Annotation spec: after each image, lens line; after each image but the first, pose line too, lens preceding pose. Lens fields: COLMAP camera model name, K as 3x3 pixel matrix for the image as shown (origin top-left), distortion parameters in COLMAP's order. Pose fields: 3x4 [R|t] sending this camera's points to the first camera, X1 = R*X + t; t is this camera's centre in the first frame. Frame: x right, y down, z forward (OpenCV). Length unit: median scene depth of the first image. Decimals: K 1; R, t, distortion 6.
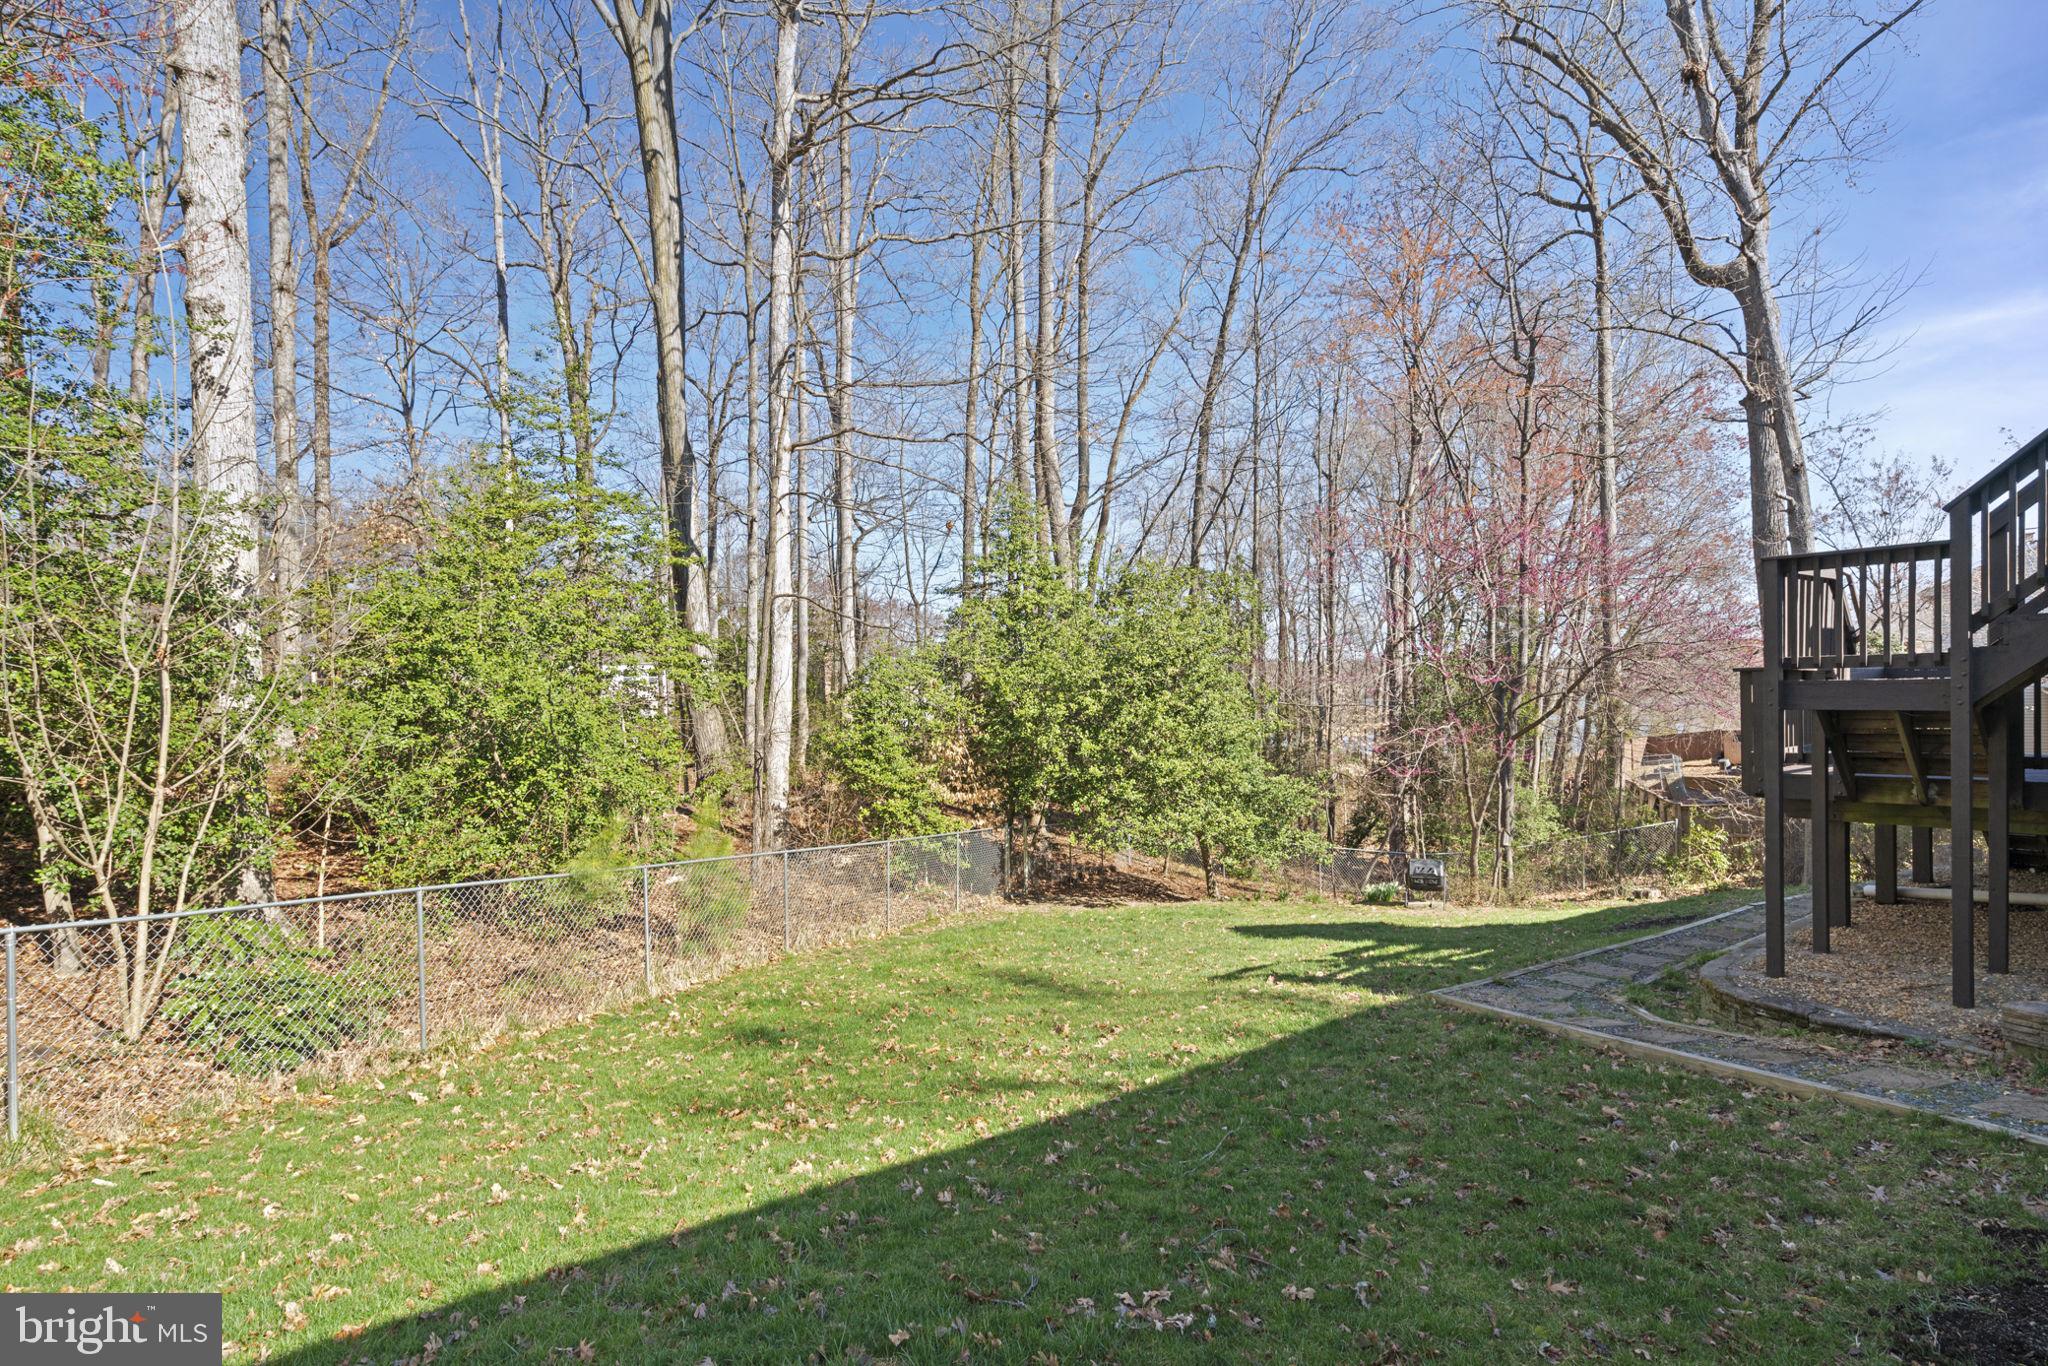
lens RADIAL K [[981.5, 0, 1018.1], [0, 981.5, 697.4], [0, 0, 1]] dist [-0.010423, 0.007869]
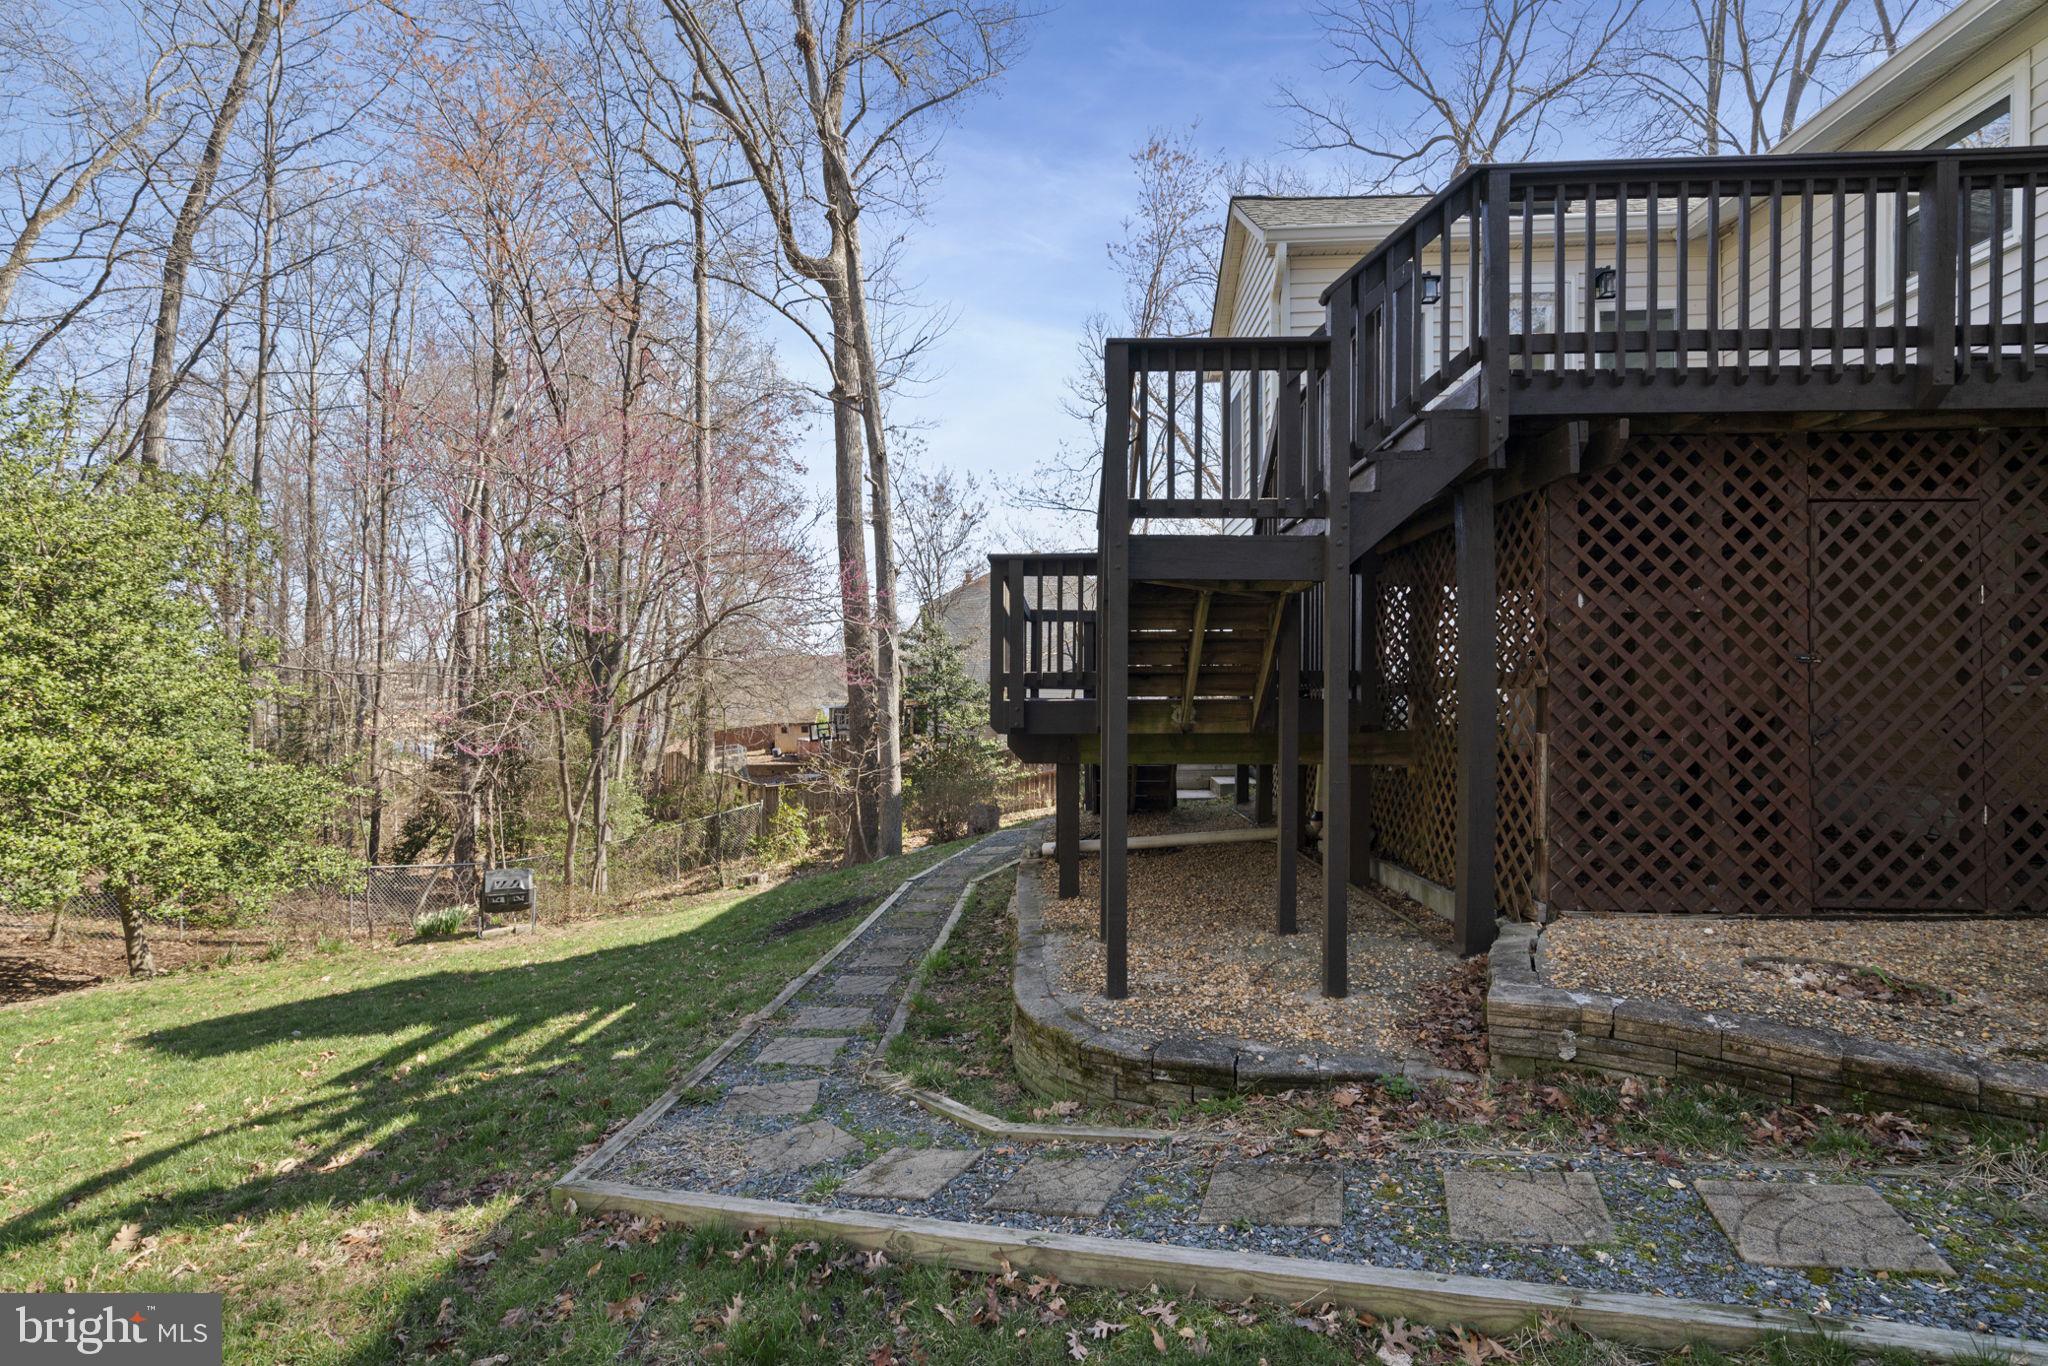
lens RADIAL K [[981.5, 0, 1018.1], [0, 981.5, 697.4], [0, 0, 1]] dist [-0.010423, 0.007869]
pose [[0.634360, 0.018903, 0.772807, 0.078580], [-0.017837, 0.999793, -0.009813, 0.032651], [-0.772832, -0.007560, 0.634566, 0.213548]]
